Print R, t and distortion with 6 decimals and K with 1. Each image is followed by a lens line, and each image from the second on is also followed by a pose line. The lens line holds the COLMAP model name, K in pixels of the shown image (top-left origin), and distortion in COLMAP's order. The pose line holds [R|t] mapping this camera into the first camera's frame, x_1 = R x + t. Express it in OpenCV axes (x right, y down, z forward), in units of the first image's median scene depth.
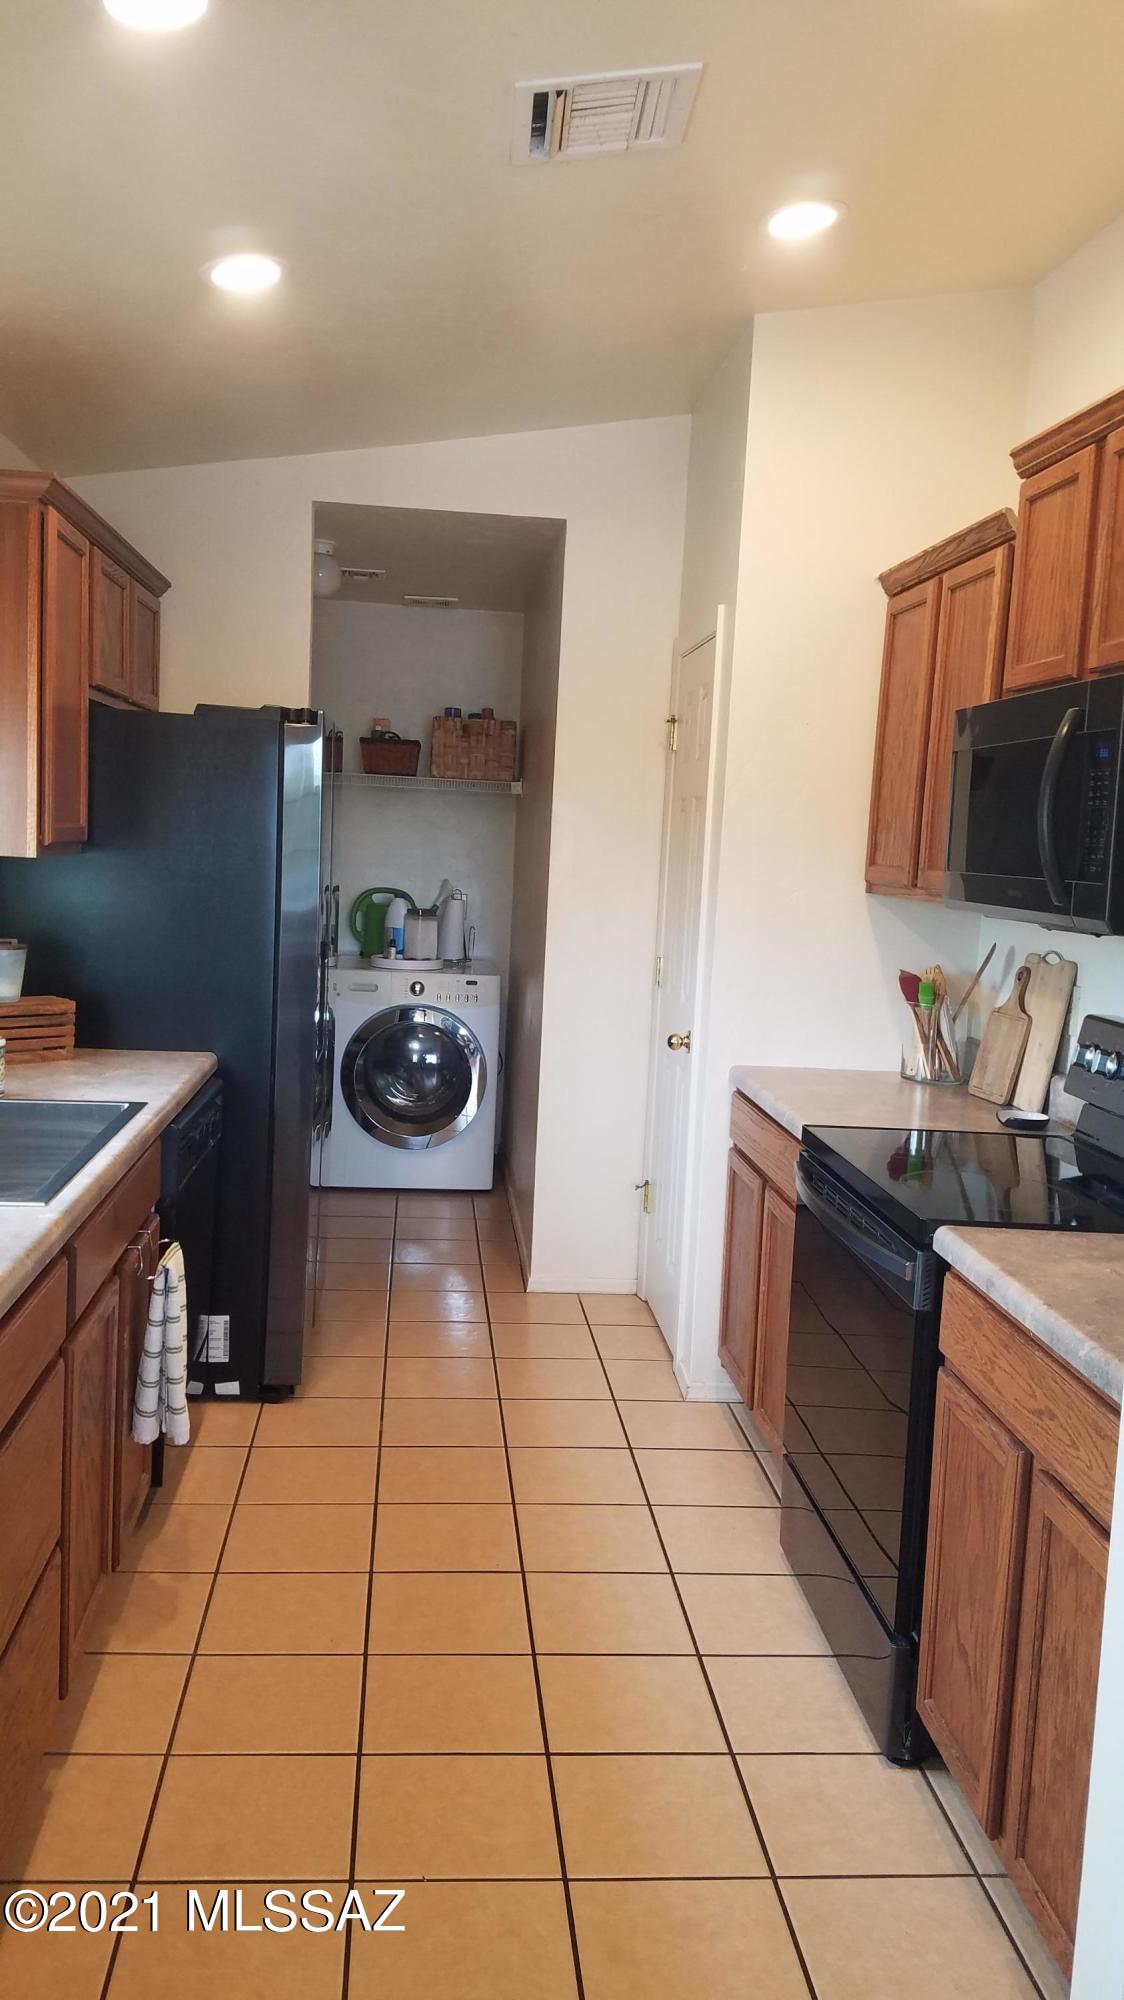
lens RADIAL K [[1487.1, 0, 513.9], [0, 1487.1, 987.0], [0, 0, 1]] dist [0.198063, -0.421961]
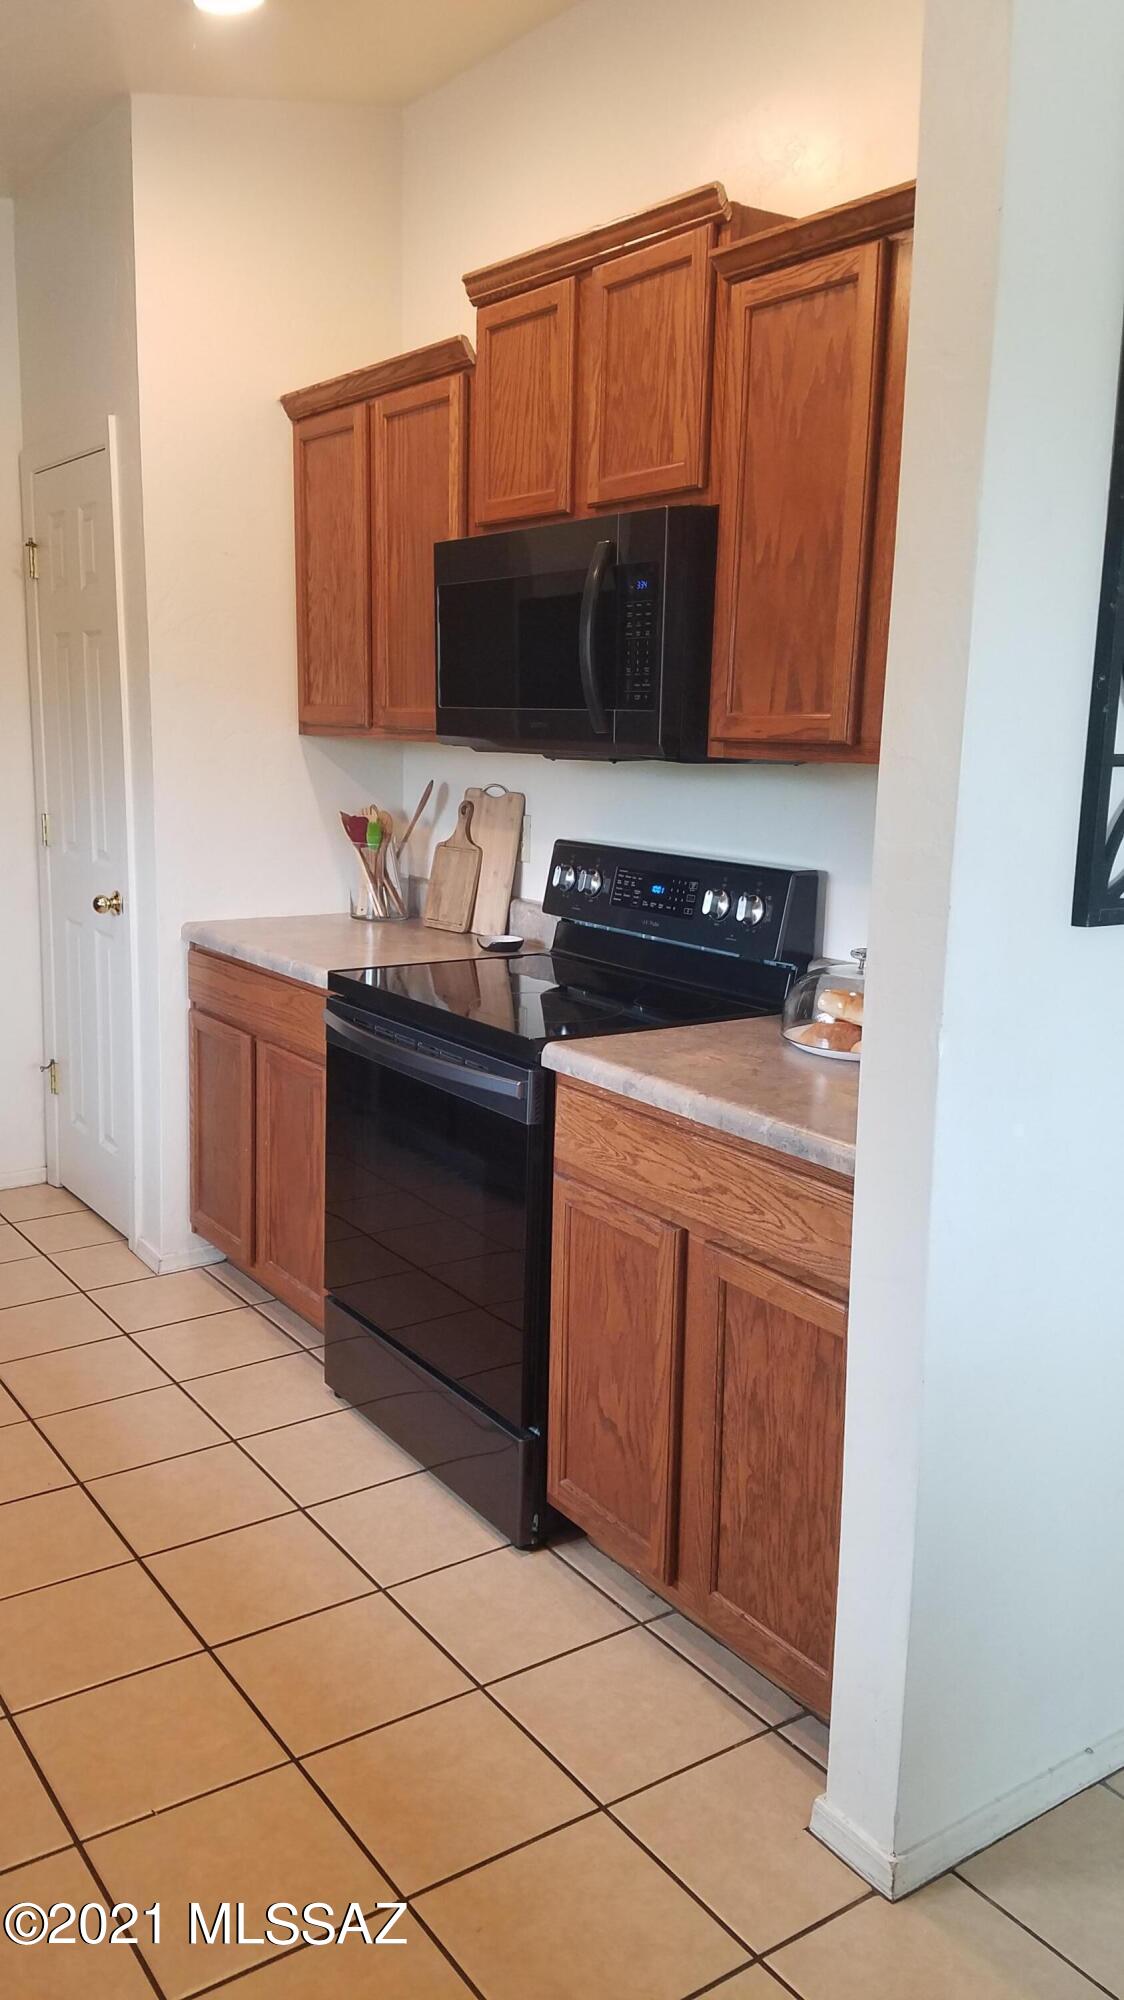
lens RADIAL K [[1487.1, 0, 513.9], [0, 1487.1, 987.0], [0, 0, 1]] dist [0.198063, -0.421961]
pose [[0.857082, -0.115760, 0.502007, -0.180377], [0.068377, 0.991368, 0.111864, 0.001116], [-0.510623, -0.061551, 0.857599, 0.087074]]
